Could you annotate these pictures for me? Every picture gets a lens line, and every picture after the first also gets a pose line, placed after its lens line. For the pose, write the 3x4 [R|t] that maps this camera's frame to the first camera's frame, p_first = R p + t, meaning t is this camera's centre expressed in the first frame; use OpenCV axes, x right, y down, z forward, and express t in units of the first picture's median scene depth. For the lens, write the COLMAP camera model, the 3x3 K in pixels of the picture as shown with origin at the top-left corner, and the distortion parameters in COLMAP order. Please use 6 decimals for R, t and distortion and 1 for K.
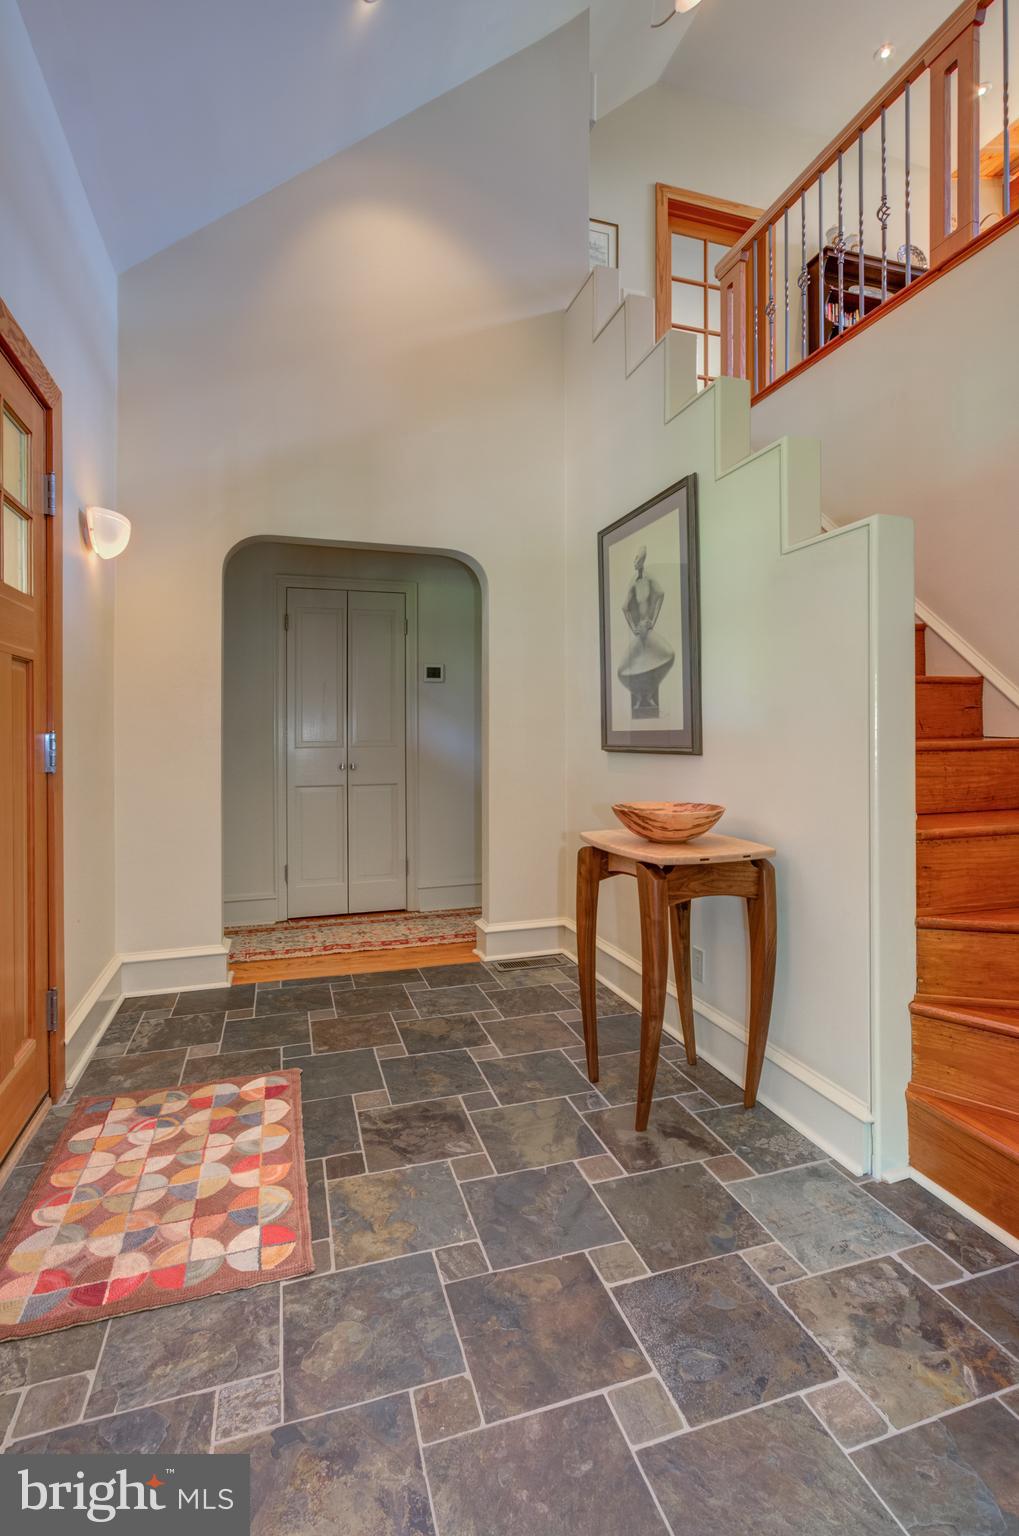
lens RADIAL K [[712.9, 0, 503.6], [0, 712.9, 725.6], [0, 0, 1]] dist [0.004143, 0.002047]
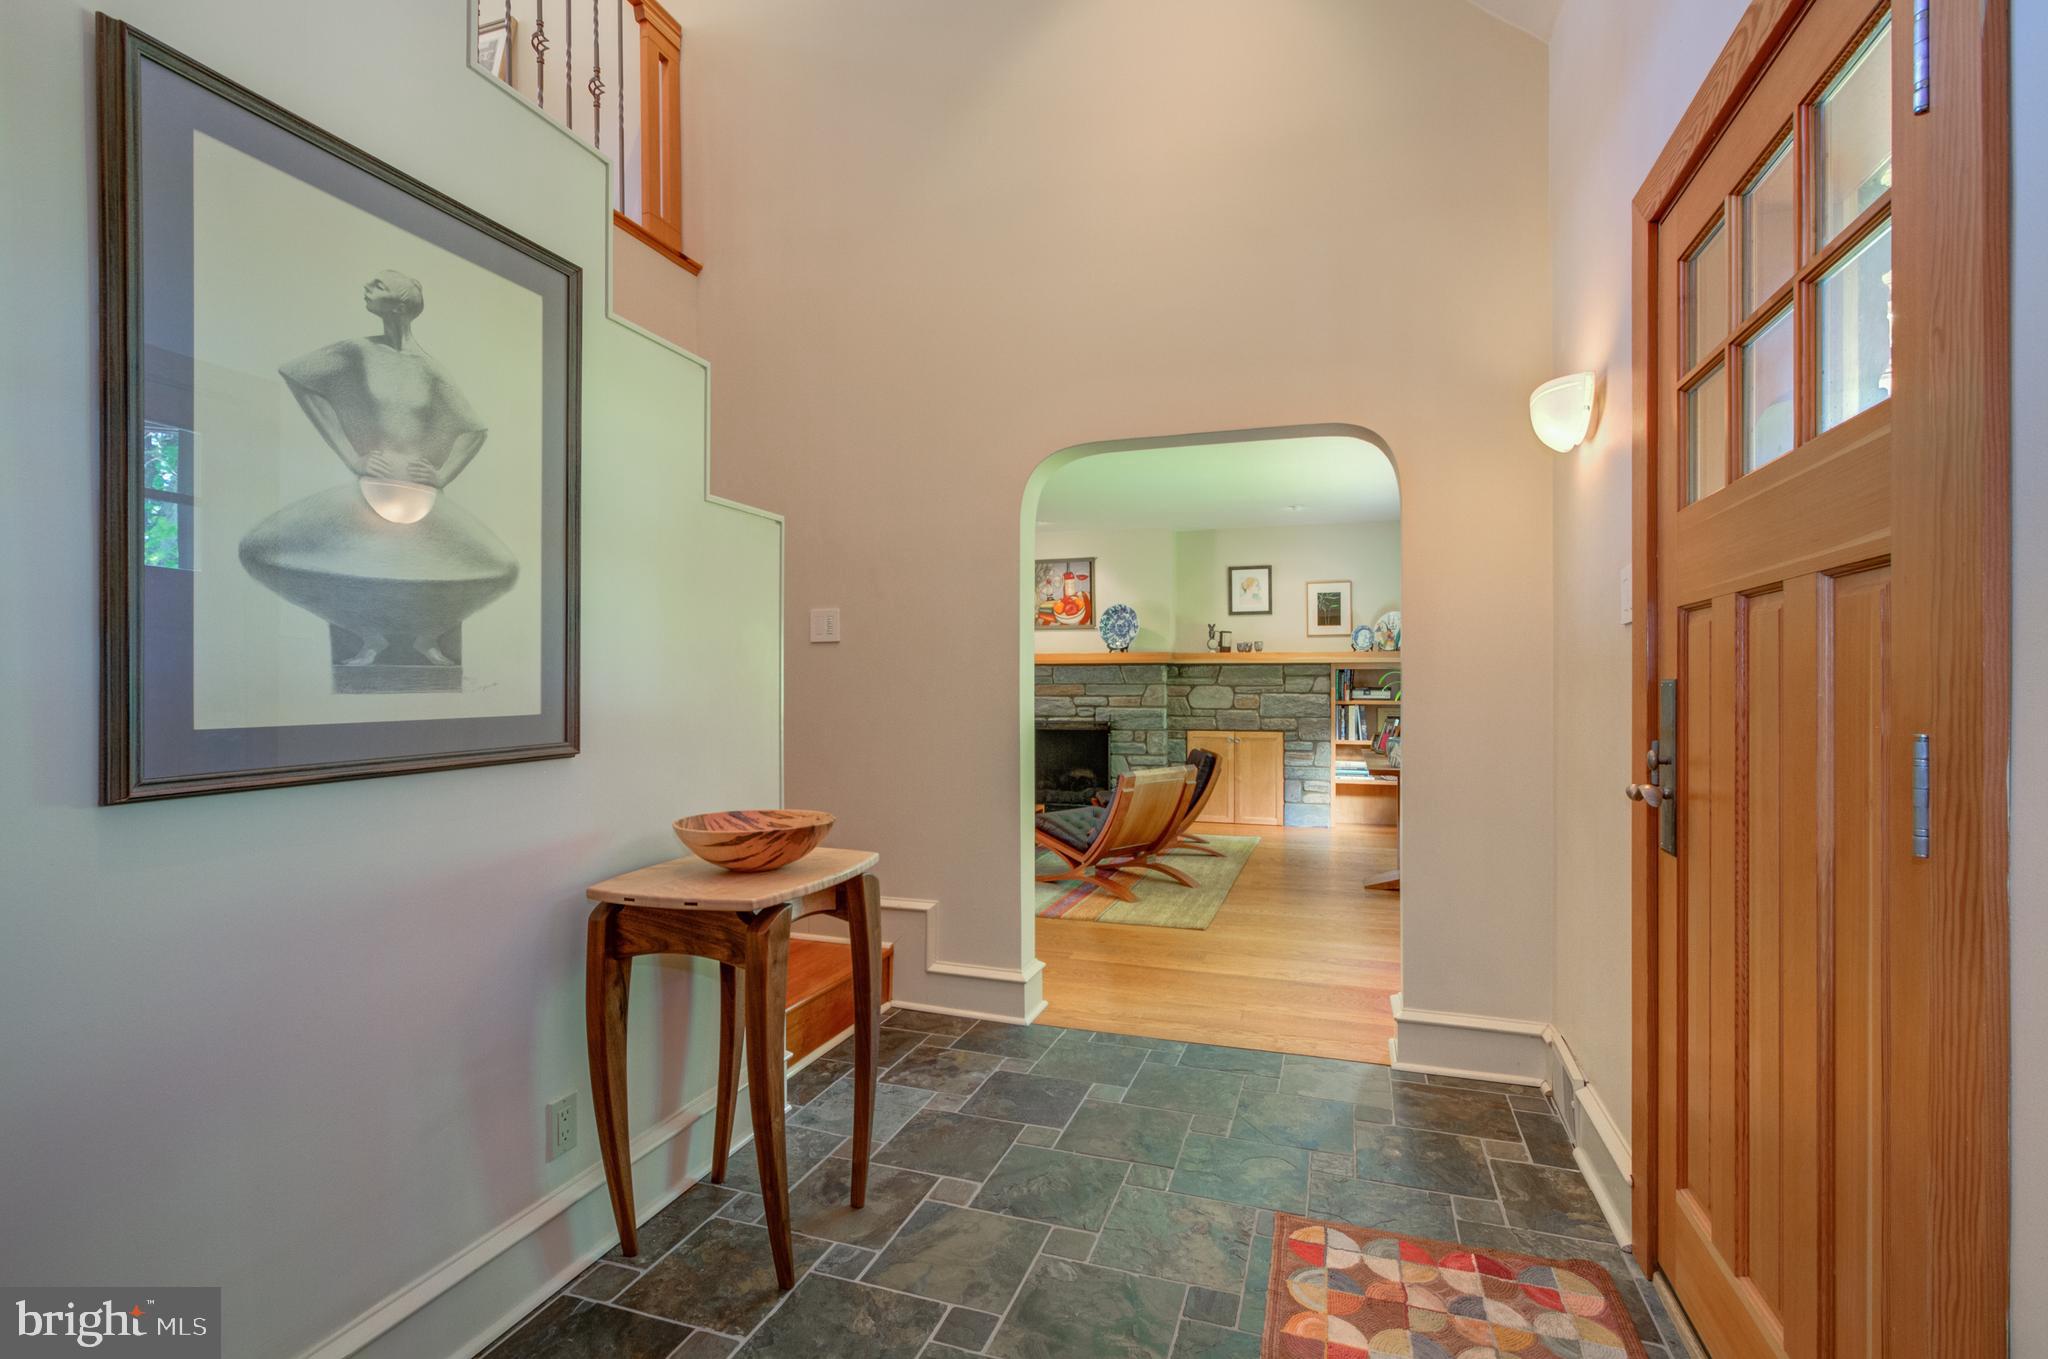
lens RADIAL K [[950.5, 0, 1024.1], [0, 950.5, 688.6], [0, 0, 1]] dist [0.004143, 0.002047]
pose [[-0.804529, 0.002757, 0.593906, -0.683266], [0.000424, 0.999992, -0.004067, -0.015918], [-0.593913, -0.003020, -0.804524, 2.000787]]
